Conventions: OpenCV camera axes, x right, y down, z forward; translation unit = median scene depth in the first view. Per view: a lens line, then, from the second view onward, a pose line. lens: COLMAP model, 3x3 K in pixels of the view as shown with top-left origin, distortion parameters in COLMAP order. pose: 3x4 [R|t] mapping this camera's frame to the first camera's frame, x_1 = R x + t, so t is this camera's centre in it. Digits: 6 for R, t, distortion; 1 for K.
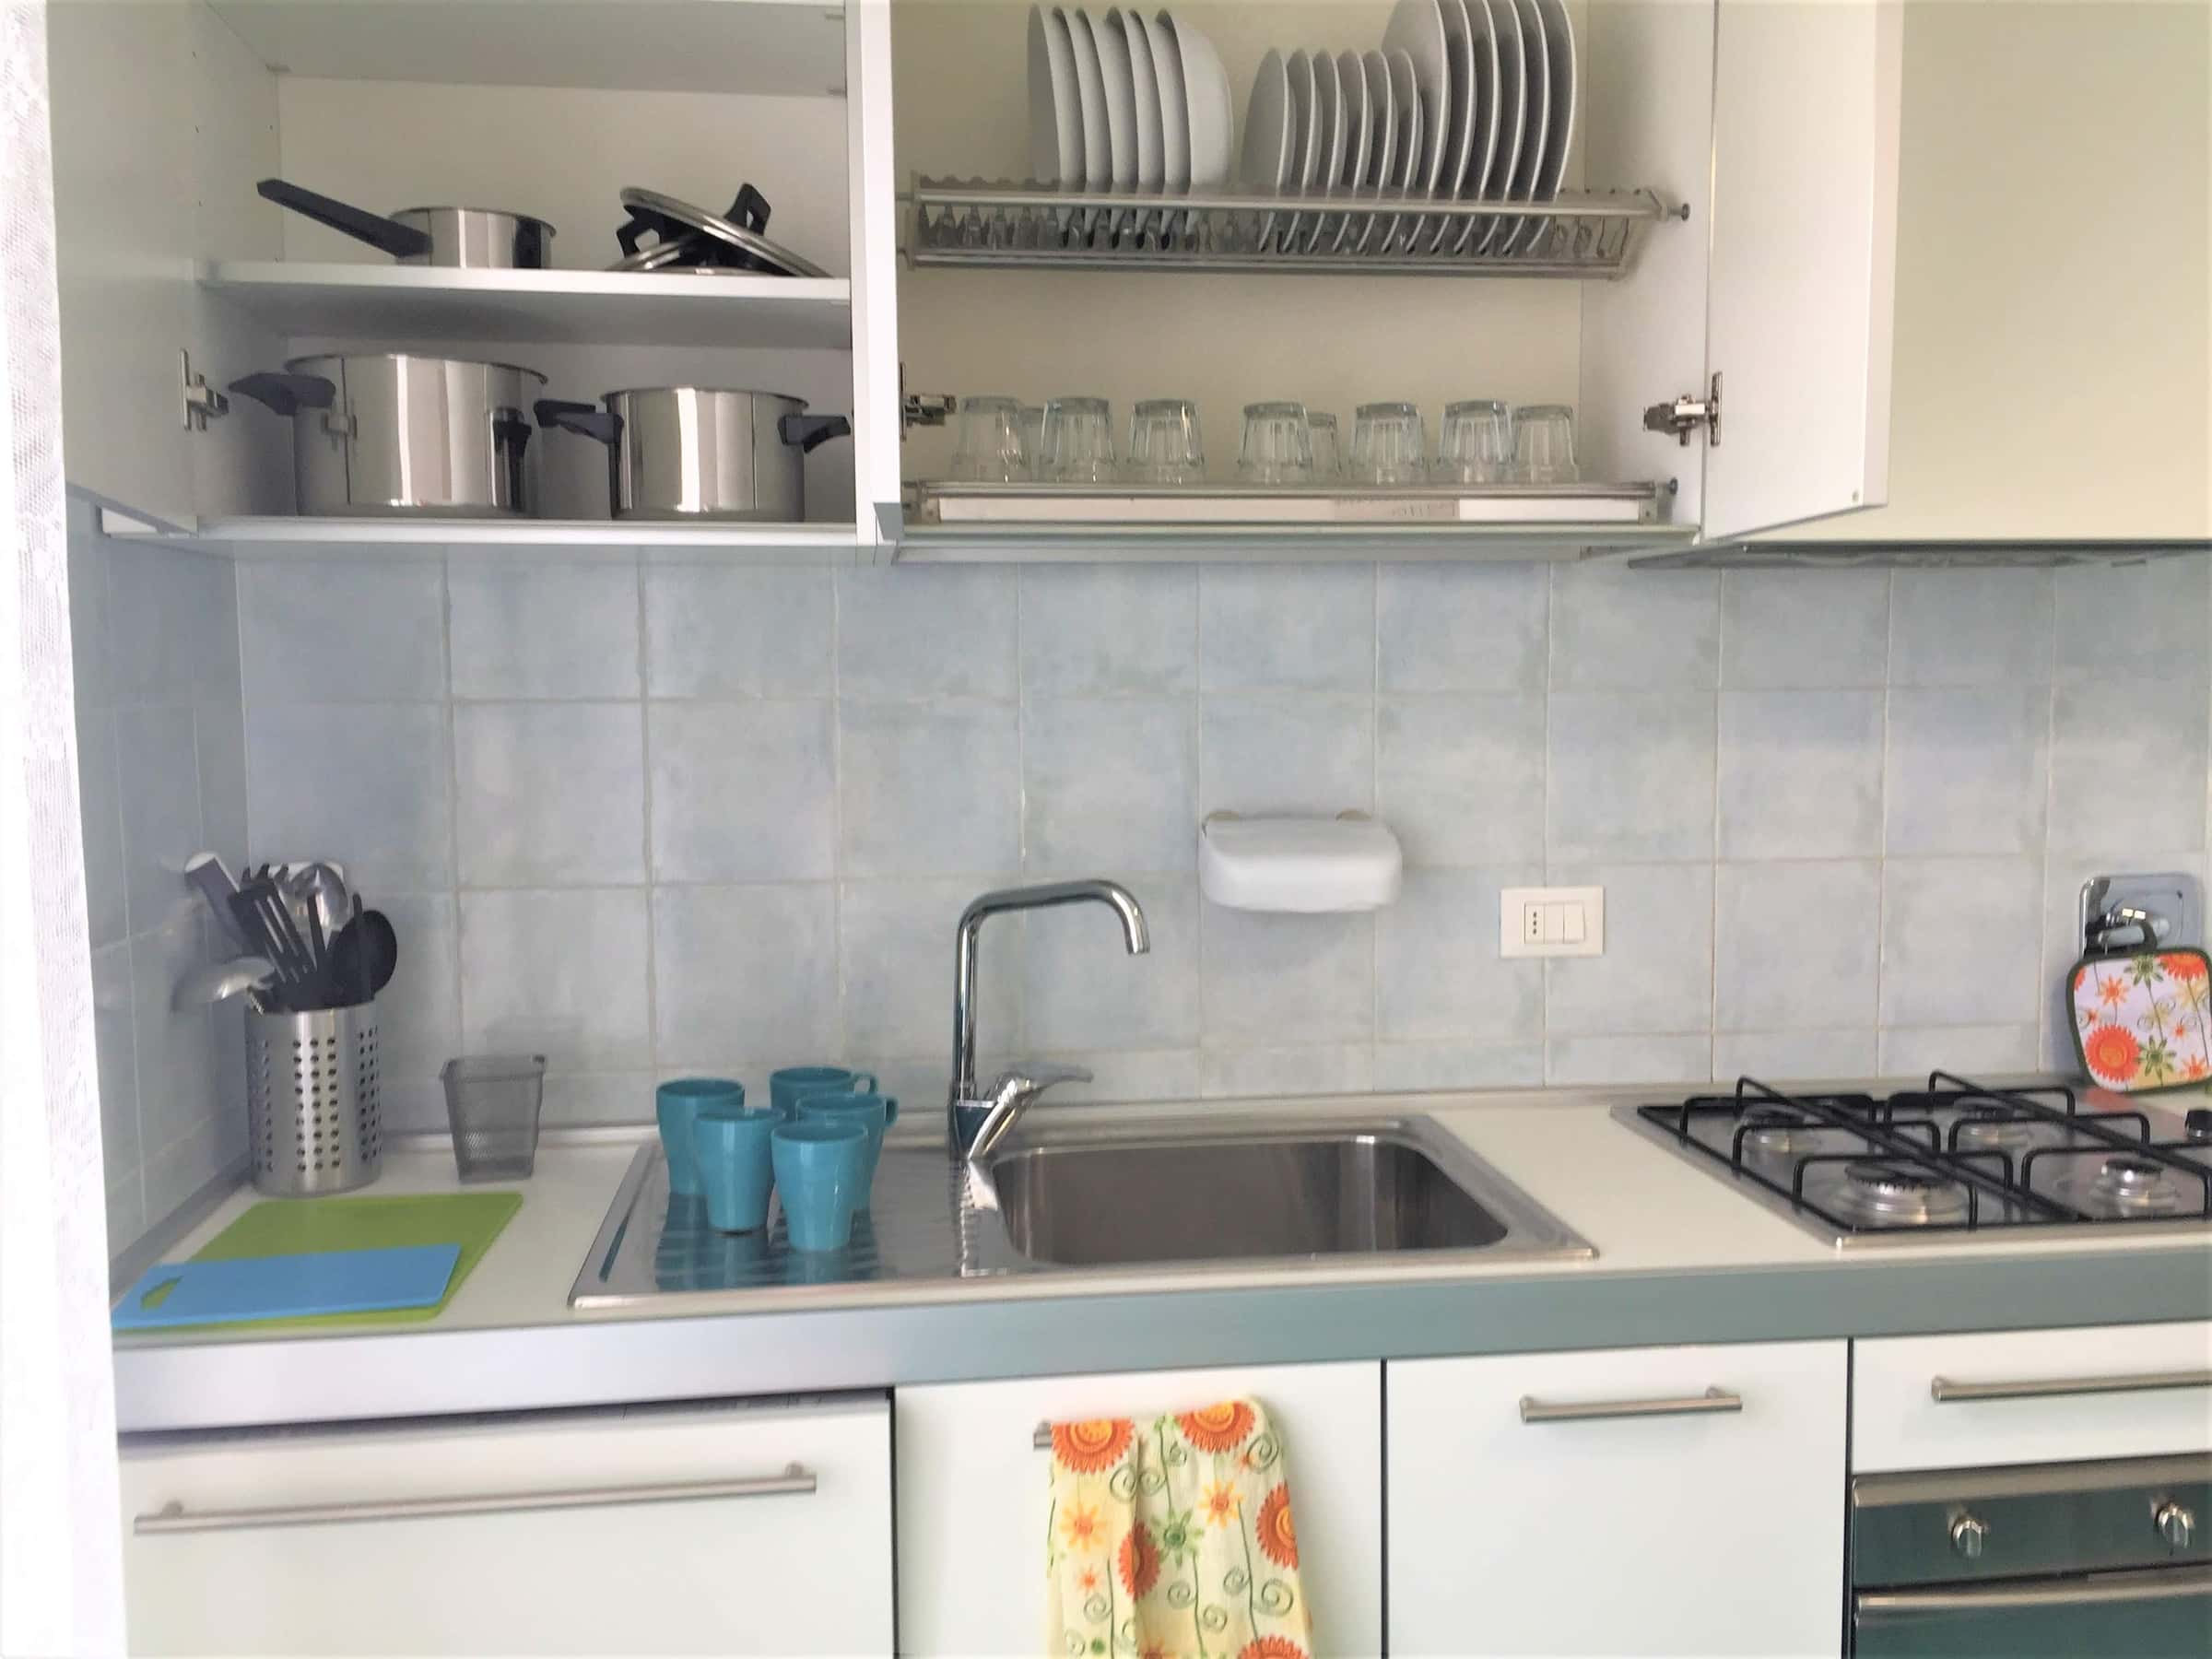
lens RADIAL K [[1879.6, 0, 1106.0], [0, 1879.6, 829.5], [0, 0, 1]] dist [0.060759, -0.005924]
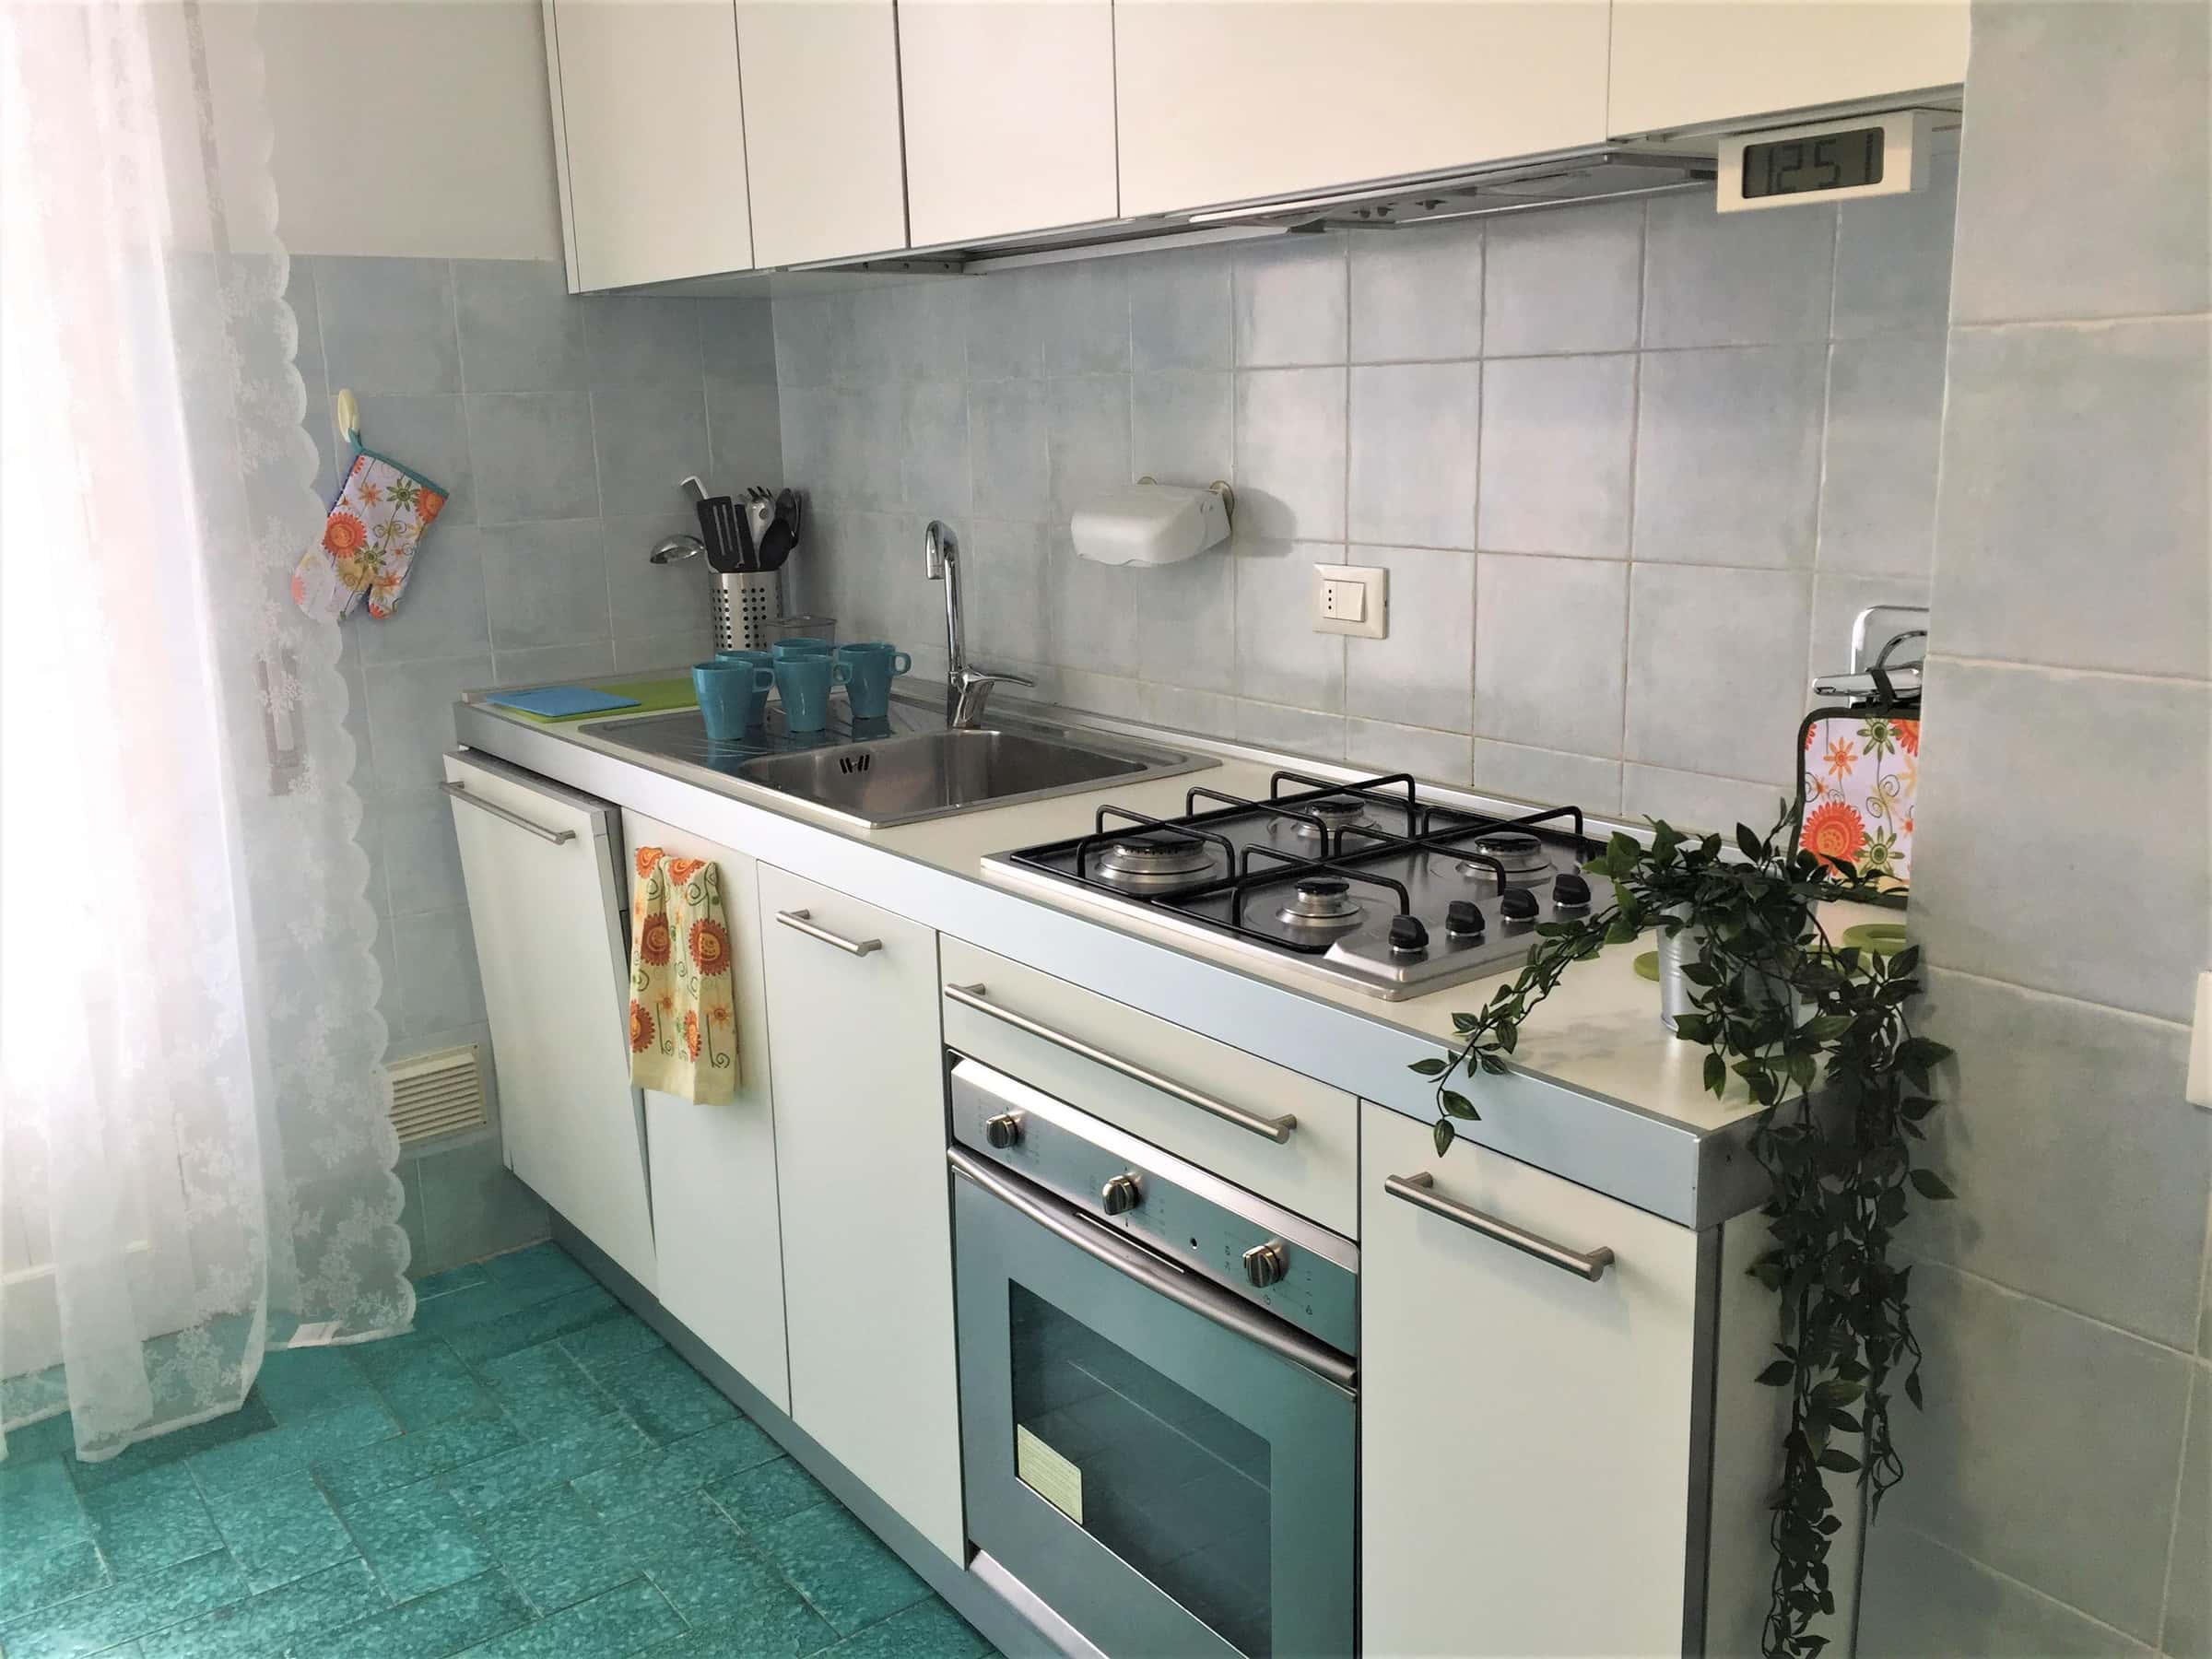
lens RADIAL K [[1879.6, 0, 1106.0], [0, 1879.6, 829.5], [0, 0, 1]] dist [0.060759, -0.005924]
pose [[0.490051, 0.191363, -0.850429, 1.028090], [-0.049920, 0.980165, 0.191790, -0.017087], [0.870263, -0.051533, 0.489884, 0.378451]]
